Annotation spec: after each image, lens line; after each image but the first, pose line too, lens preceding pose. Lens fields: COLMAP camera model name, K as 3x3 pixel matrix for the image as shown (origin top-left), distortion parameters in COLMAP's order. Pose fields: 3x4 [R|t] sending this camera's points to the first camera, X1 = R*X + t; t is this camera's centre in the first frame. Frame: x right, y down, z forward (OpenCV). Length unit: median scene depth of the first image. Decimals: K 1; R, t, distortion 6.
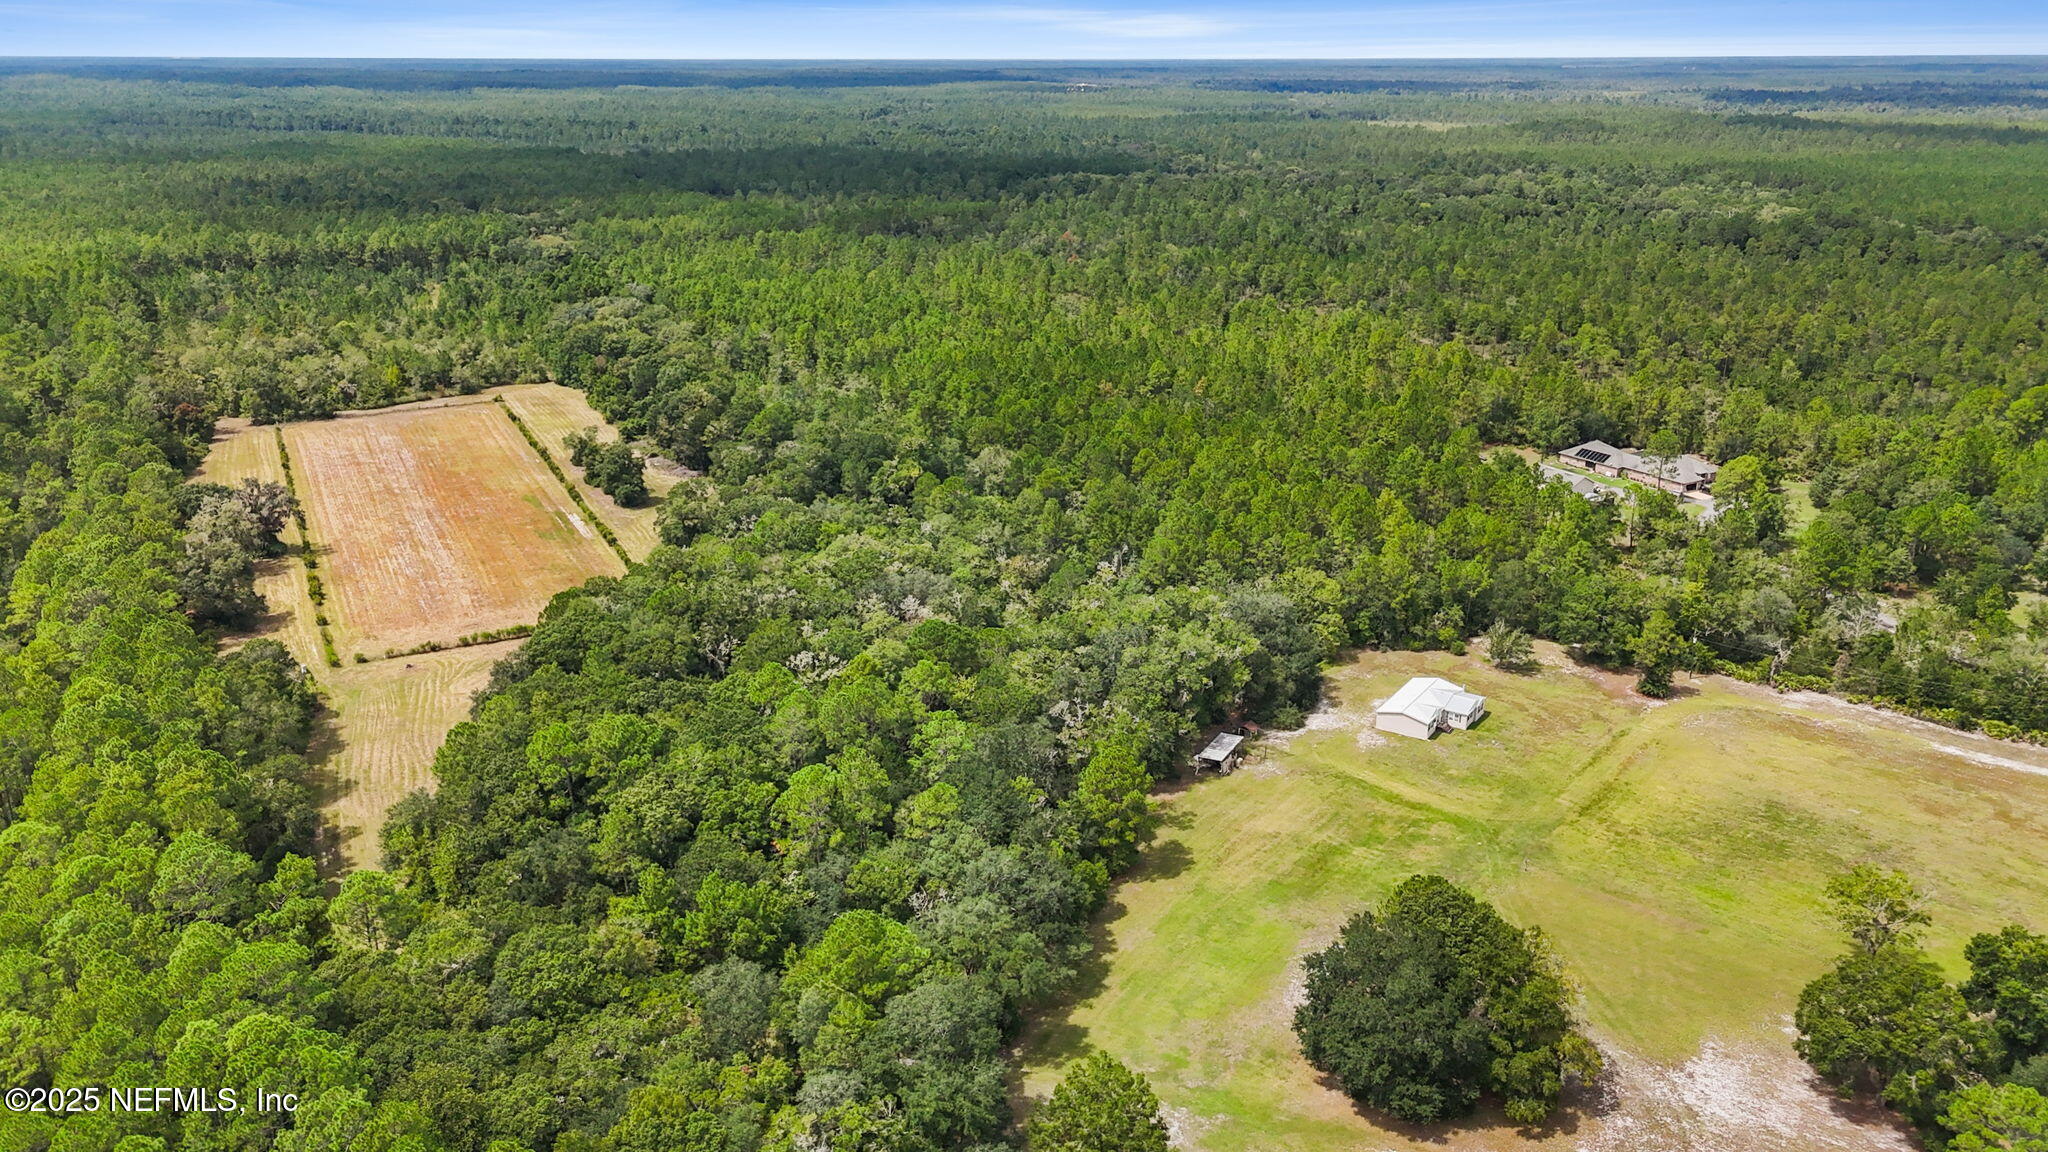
lens RADIAL K [[1585.3, 0, 1024.0], [0, 1585.3, 576.0], [0, 0, 1]] dist [0.073210, -0.098734]
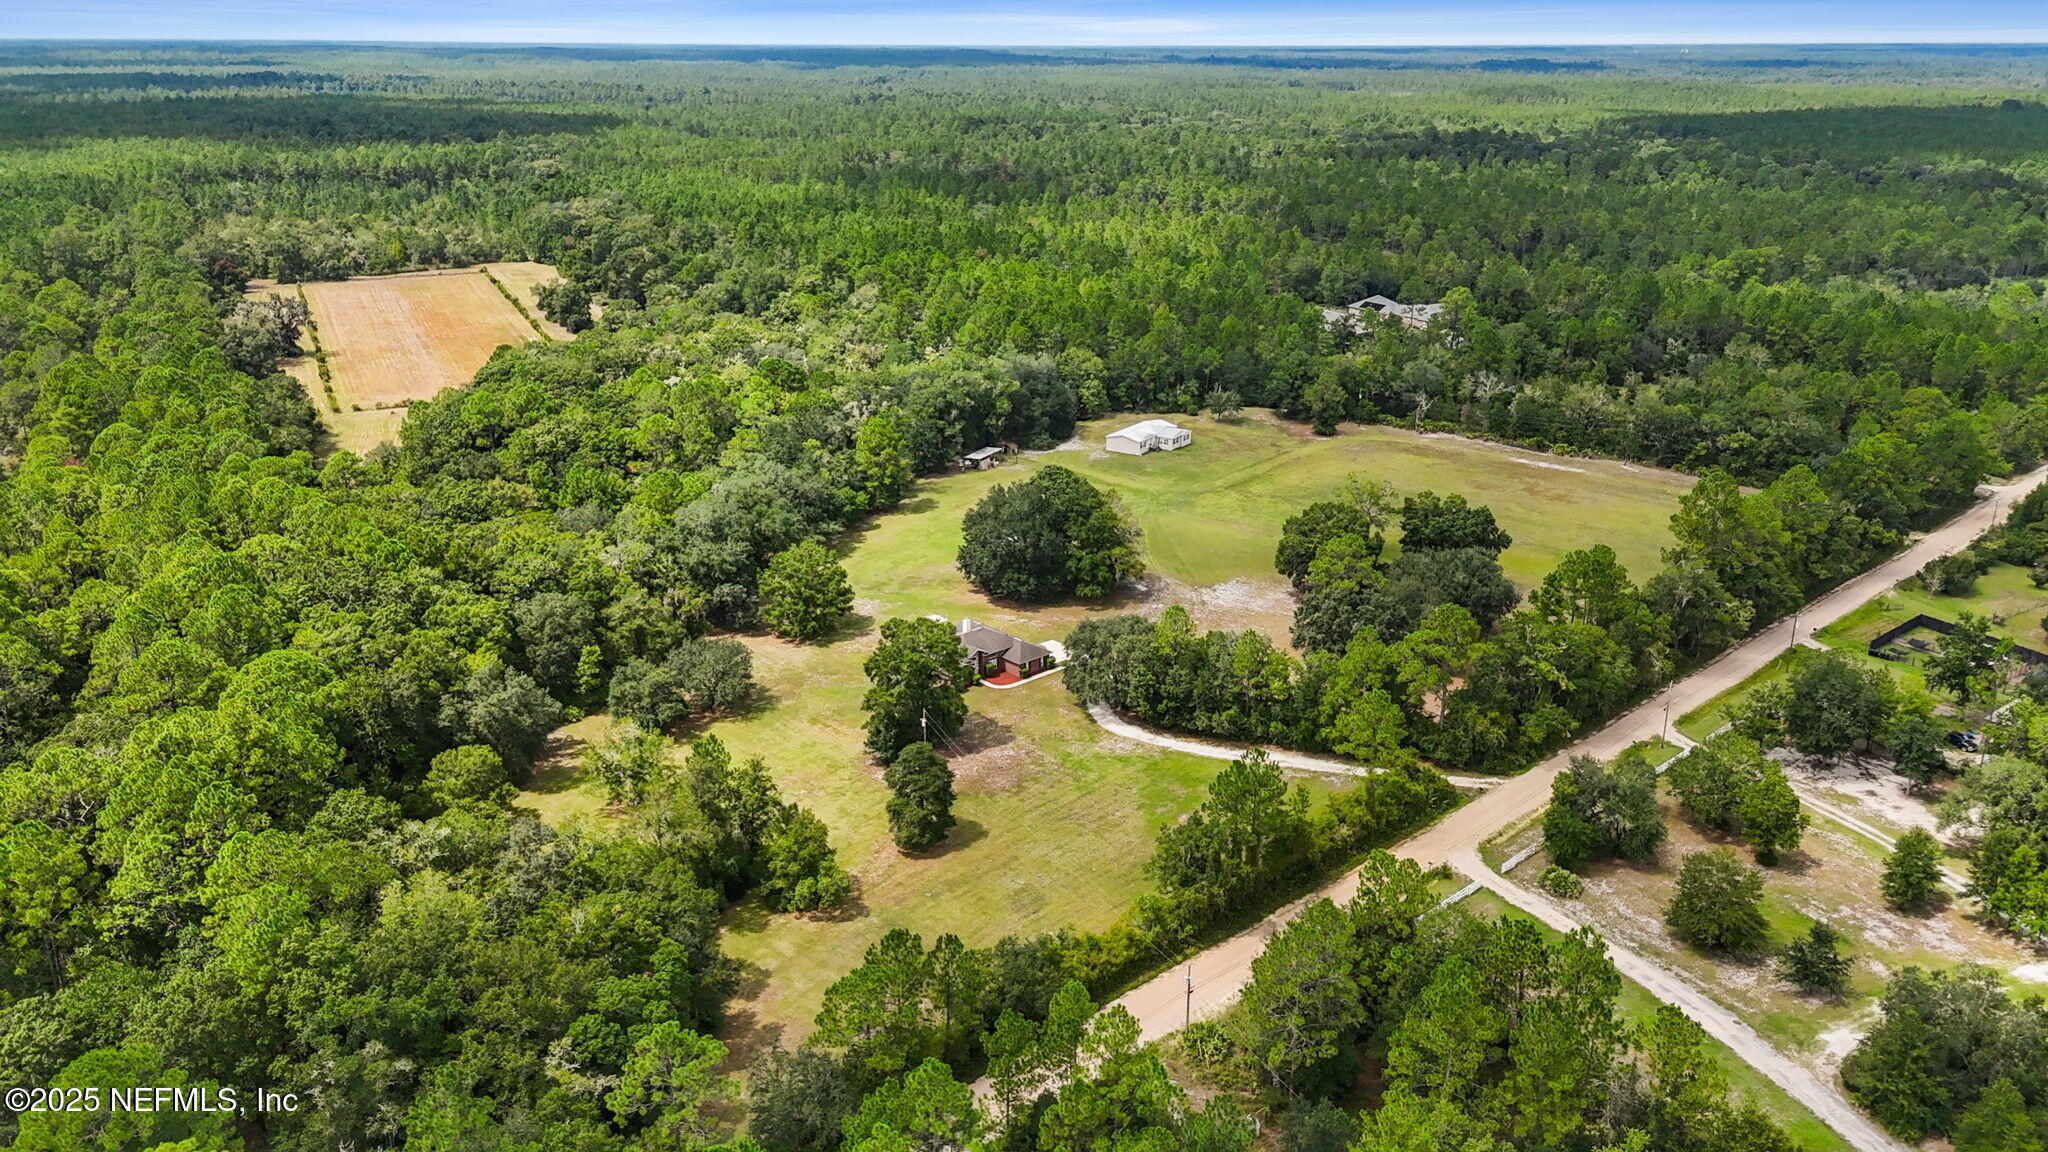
lens RADIAL K [[1576.8, 0, 1024.0], [0, 1576.8, 576.0], [0, 0, 1]] dist [0.084062, -0.113826]
pose [[0.999845, 0.009160, -0.015030, 0.112644], [-0.009059, 0.999936, 0.006779, 0.126879], [0.015091, -0.006642, 0.999864, -0.220122]]
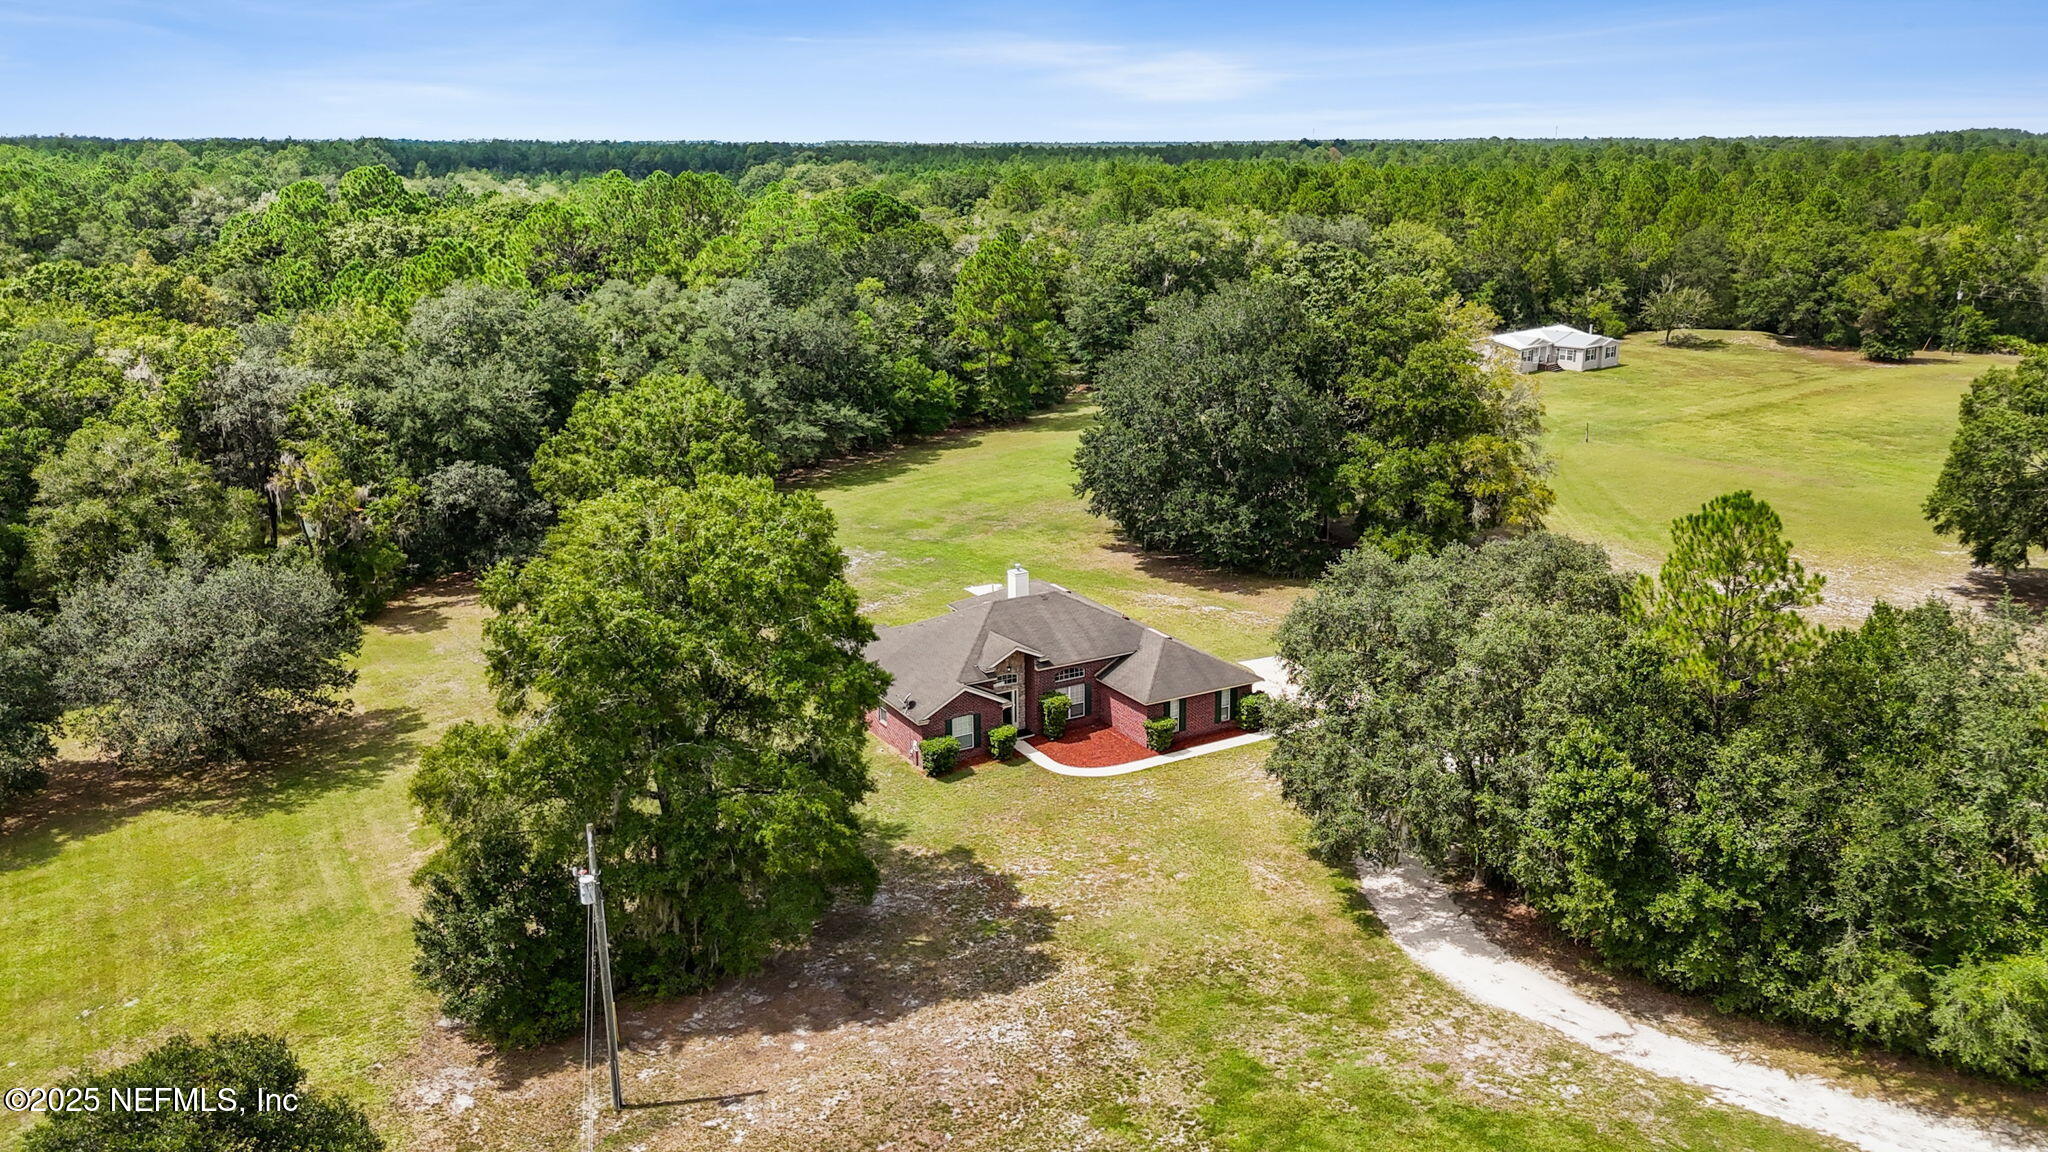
lens RADIAL K [[1576.8, 0, 1024.0], [0, 1576.8, 576.0], [0, 0, 1]] dist [0.084062, -0.113826]
pose [[0.973720, 0.064530, -0.218414, 0.127136], [-0.076985, 0.995828, -0.048991, 0.157558], [0.214341, 0.064518, 0.974626, 0.166357]]
